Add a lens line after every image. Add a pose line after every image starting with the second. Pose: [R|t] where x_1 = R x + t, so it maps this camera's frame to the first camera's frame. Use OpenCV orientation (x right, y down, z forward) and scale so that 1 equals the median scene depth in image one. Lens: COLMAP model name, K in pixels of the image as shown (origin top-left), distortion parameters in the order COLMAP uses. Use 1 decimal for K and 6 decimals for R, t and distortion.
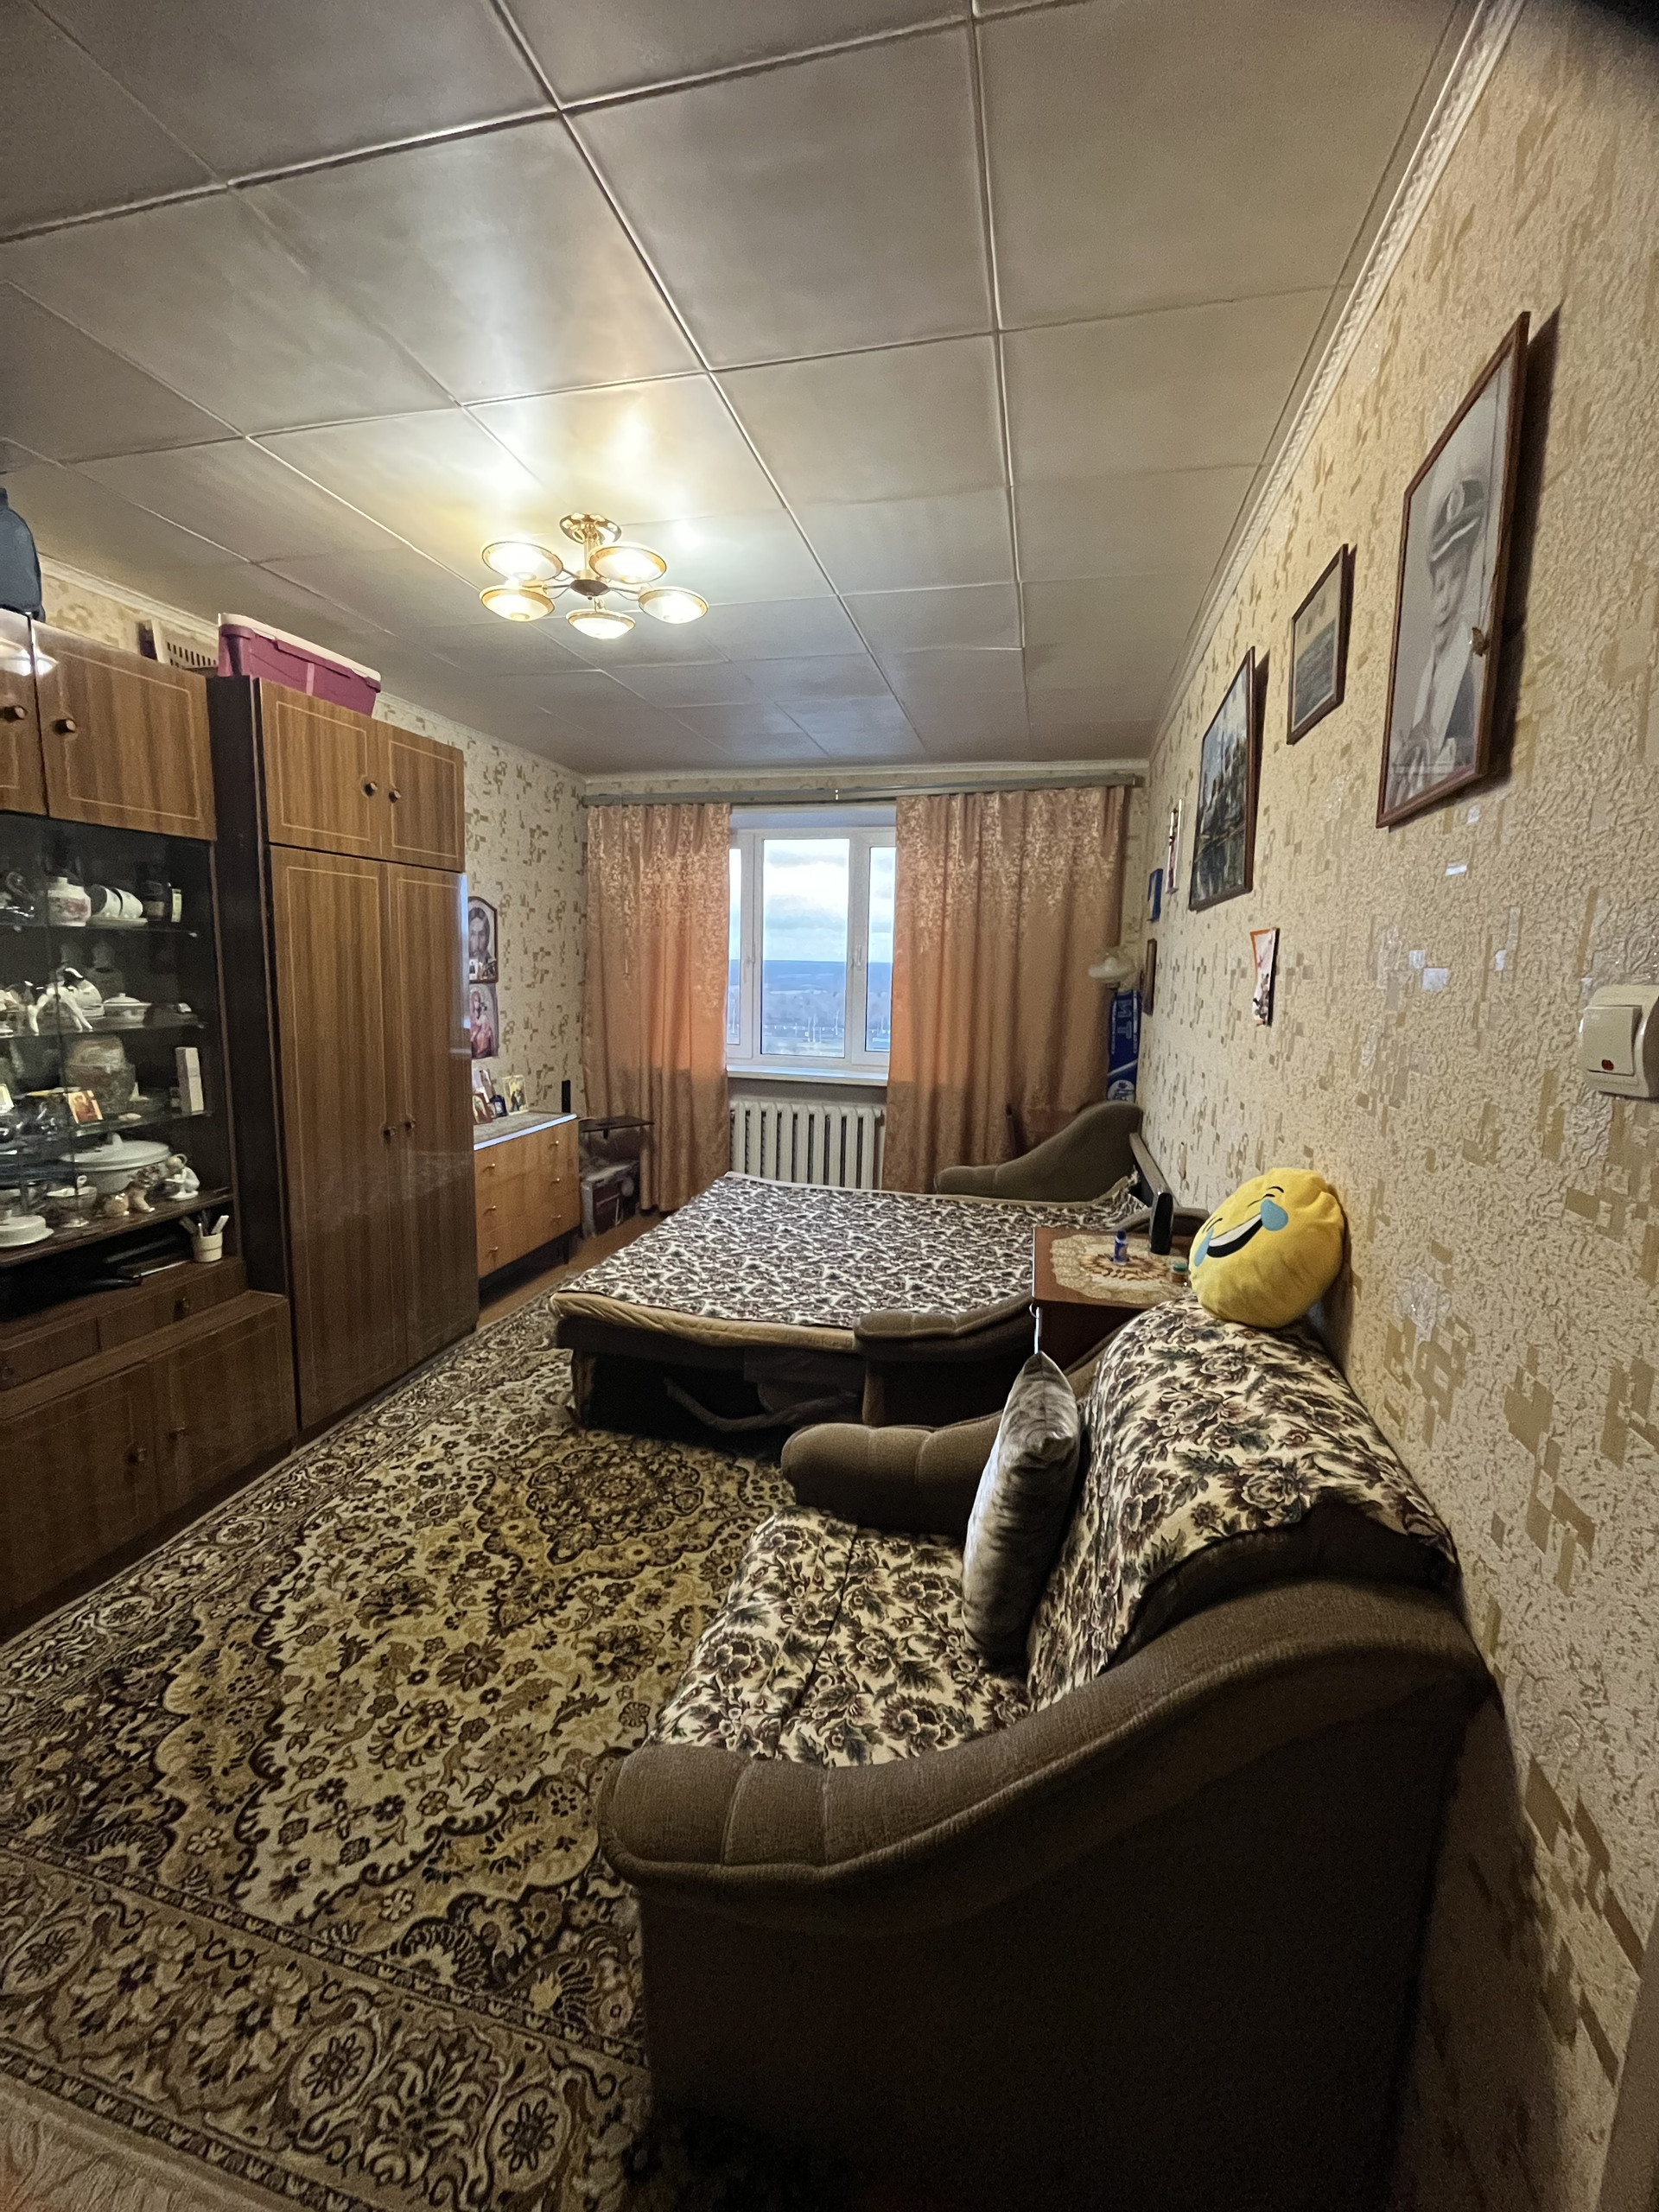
lens RADIAL K [[892.8, 0, 818.2], [0, 892.8, 1094.5], [0, 0, 1]] dist [-0.002312, 0.000385]
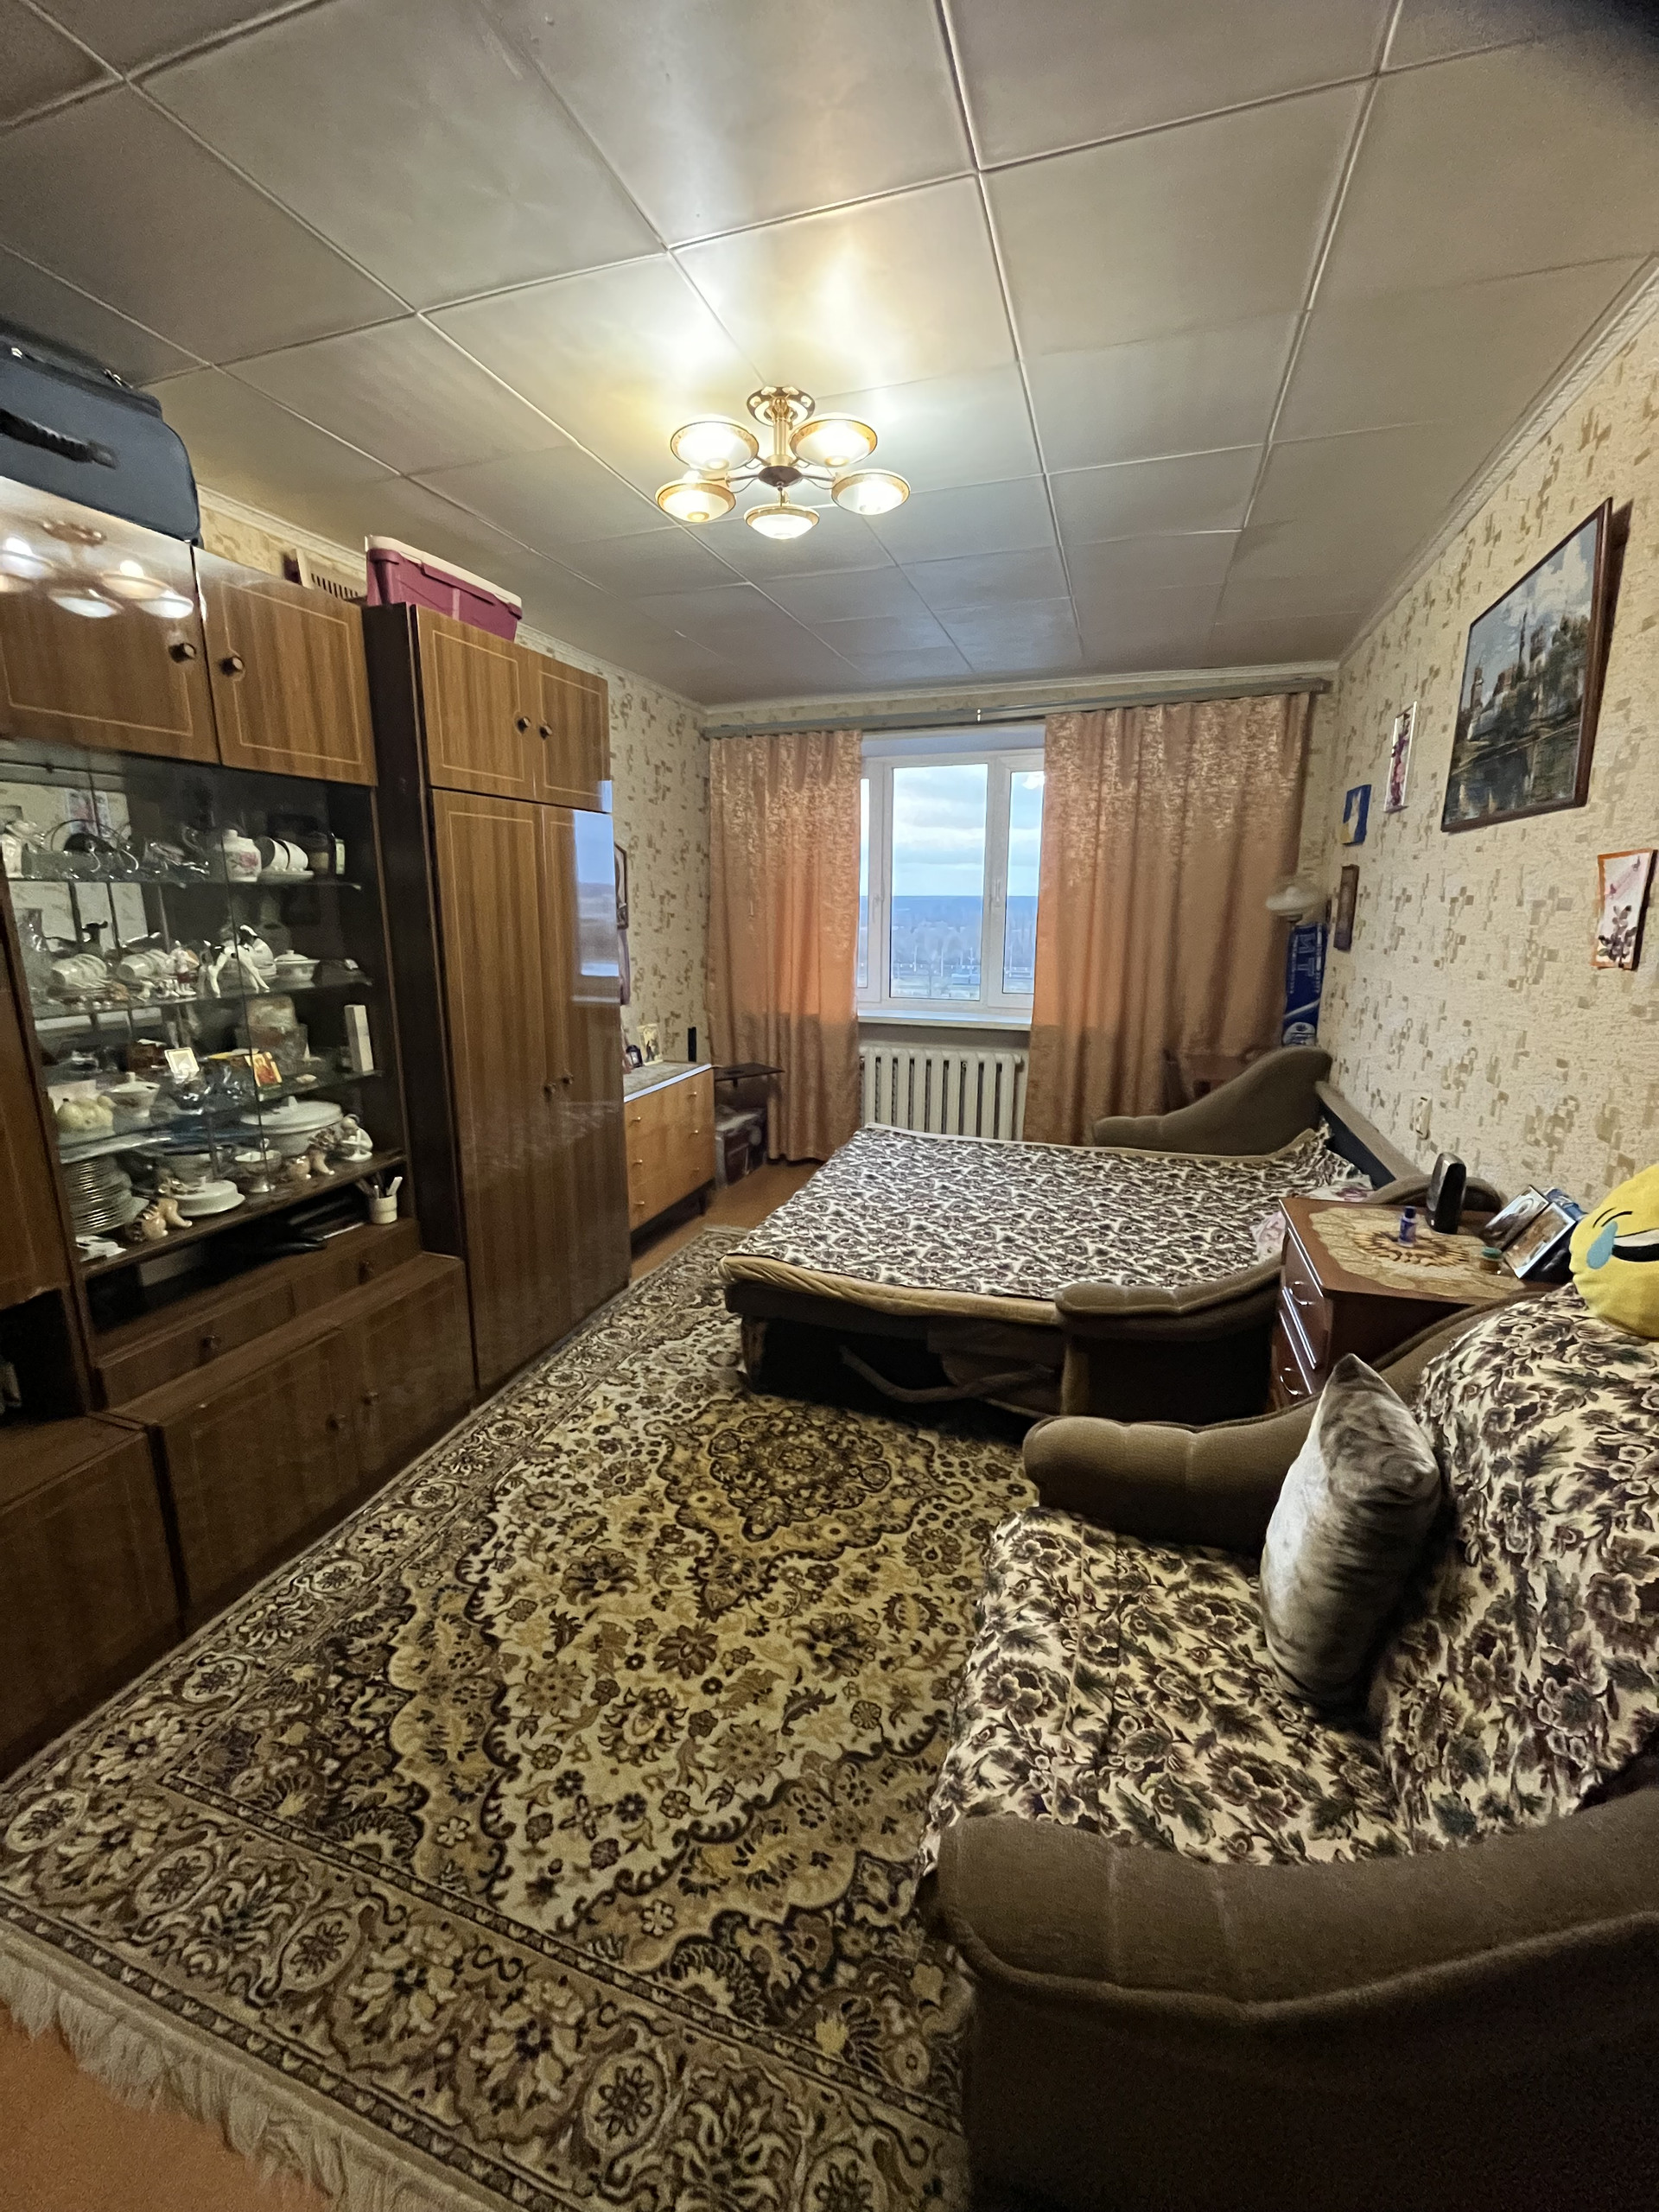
lens RADIAL K [[892.8, 0, 818.2], [0, 892.8, 1094.5], [0, 0, 1]] dist [-0.002312, 0.000385]
pose [[0.996165, -0.003938, -0.087409, -0.159321], [0.009985, 0.997577, 0.068854, -0.023008], [0.086926, -0.069462, 0.993790, 0.096794]]
